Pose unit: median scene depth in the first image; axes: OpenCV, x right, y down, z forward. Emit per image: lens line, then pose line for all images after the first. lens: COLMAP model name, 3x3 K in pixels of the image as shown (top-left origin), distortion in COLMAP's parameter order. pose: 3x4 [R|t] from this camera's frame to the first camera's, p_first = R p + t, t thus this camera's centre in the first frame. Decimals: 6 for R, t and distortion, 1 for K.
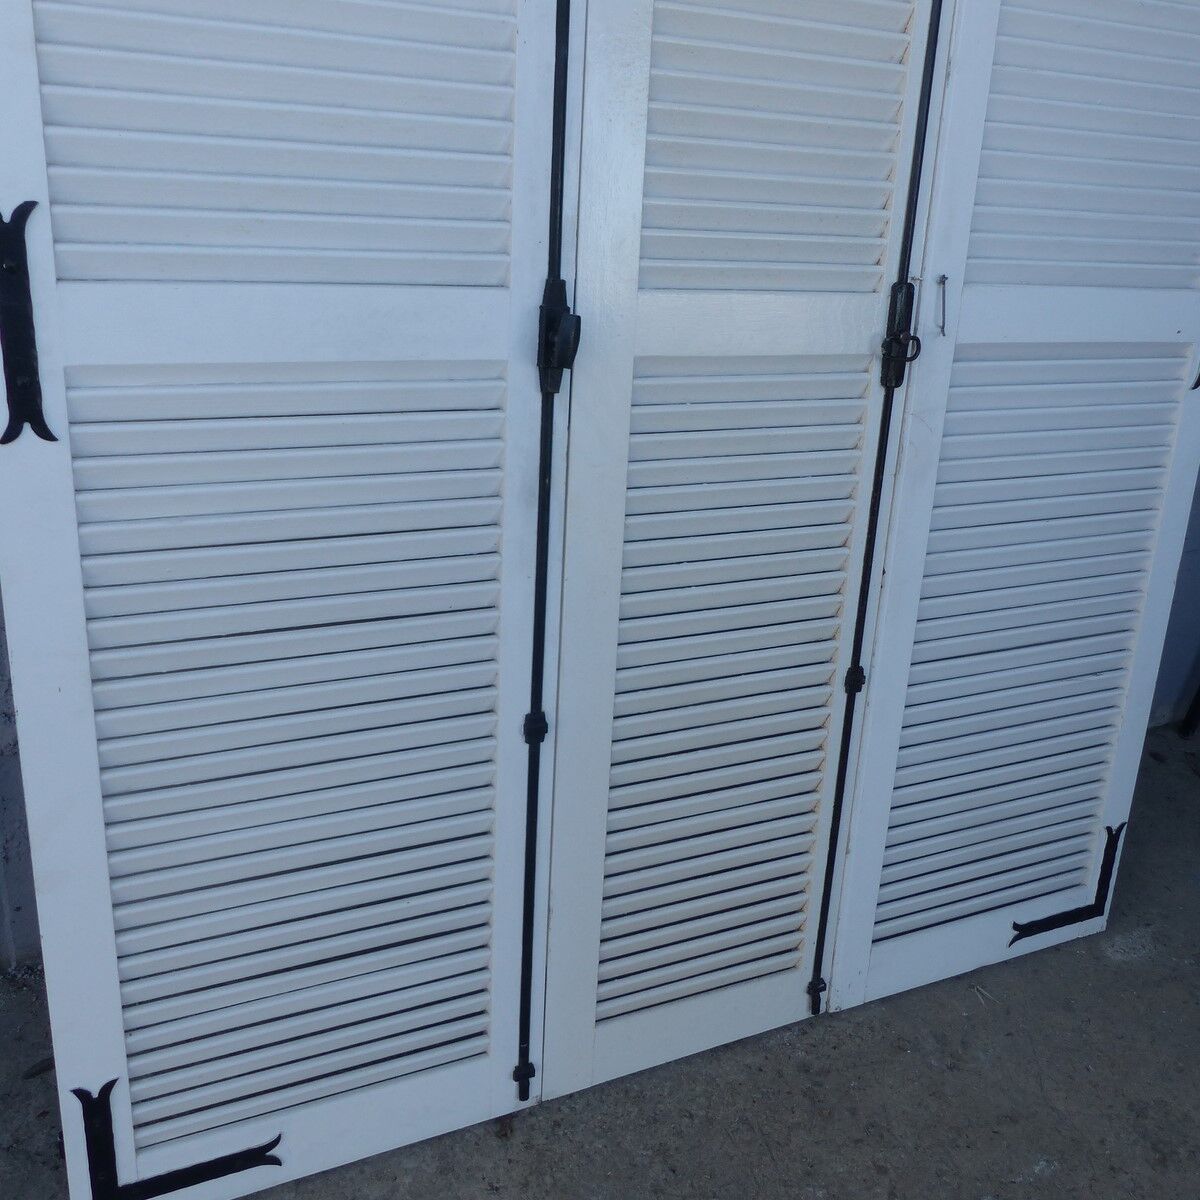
lens RADIAL K [[1207.1, 0, 594.3], [0, 1207.1, 599.0], [0, 0, 1]] dist [-0.027912, 0.015125]
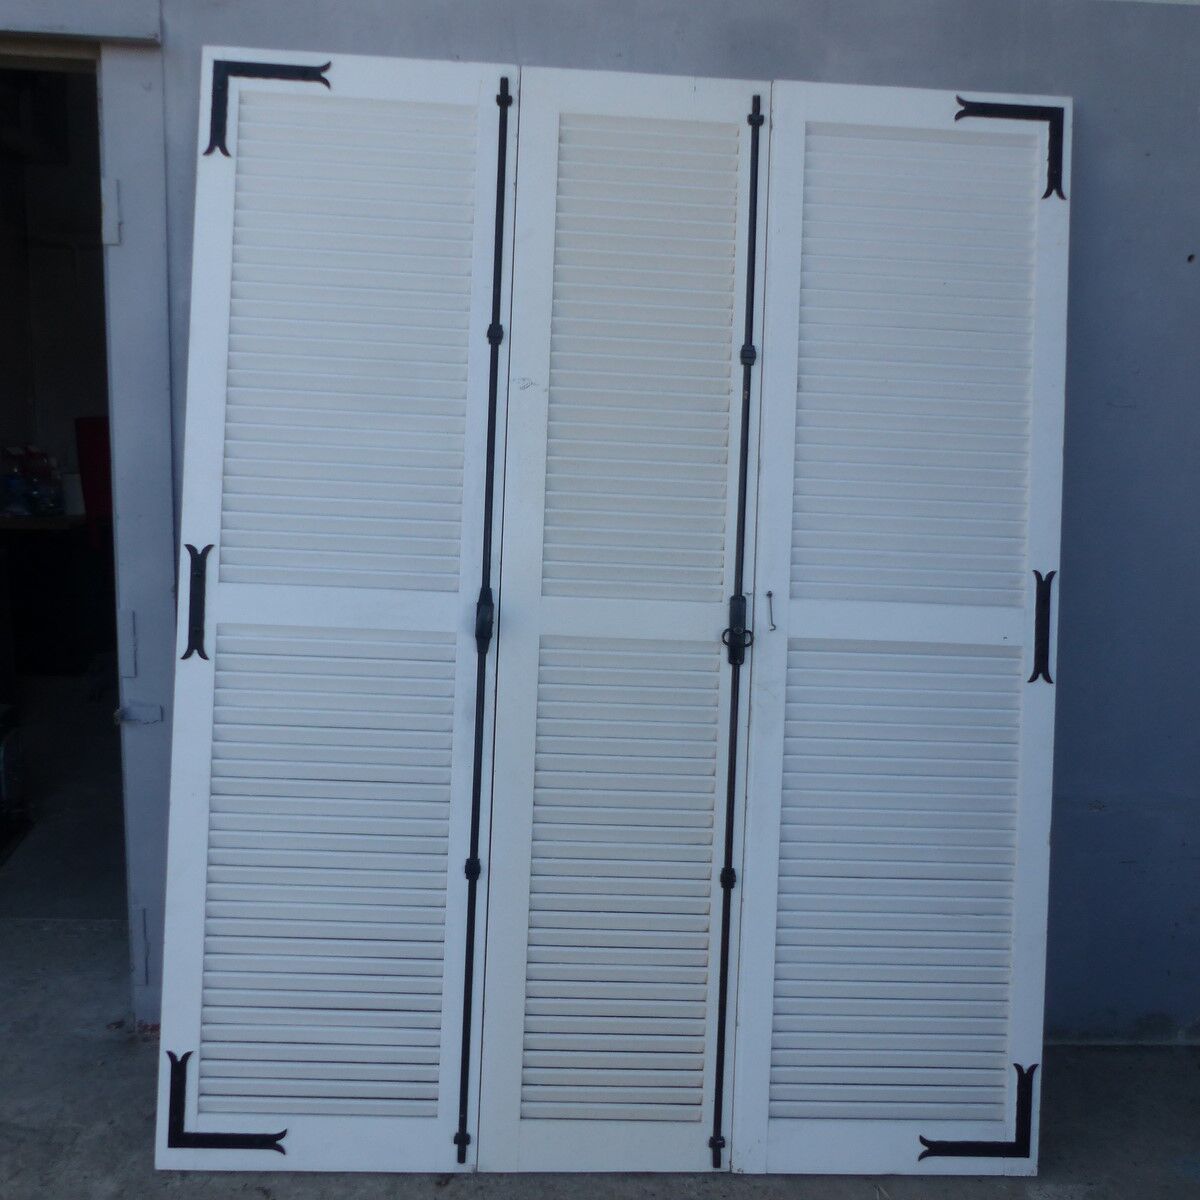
lens RADIAL K [[1208.7, 0, 596.3], [0, 1208.7, 593.0], [0, 0, 1]] dist [-0.014385, 0.001010]
pose [[0.919424, -0.013215, -0.393045, 0.672094], [-0.119870, 0.942460, -0.312091, 0.224604], [0.374554, 0.334058, 0.864936, -0.376858]]
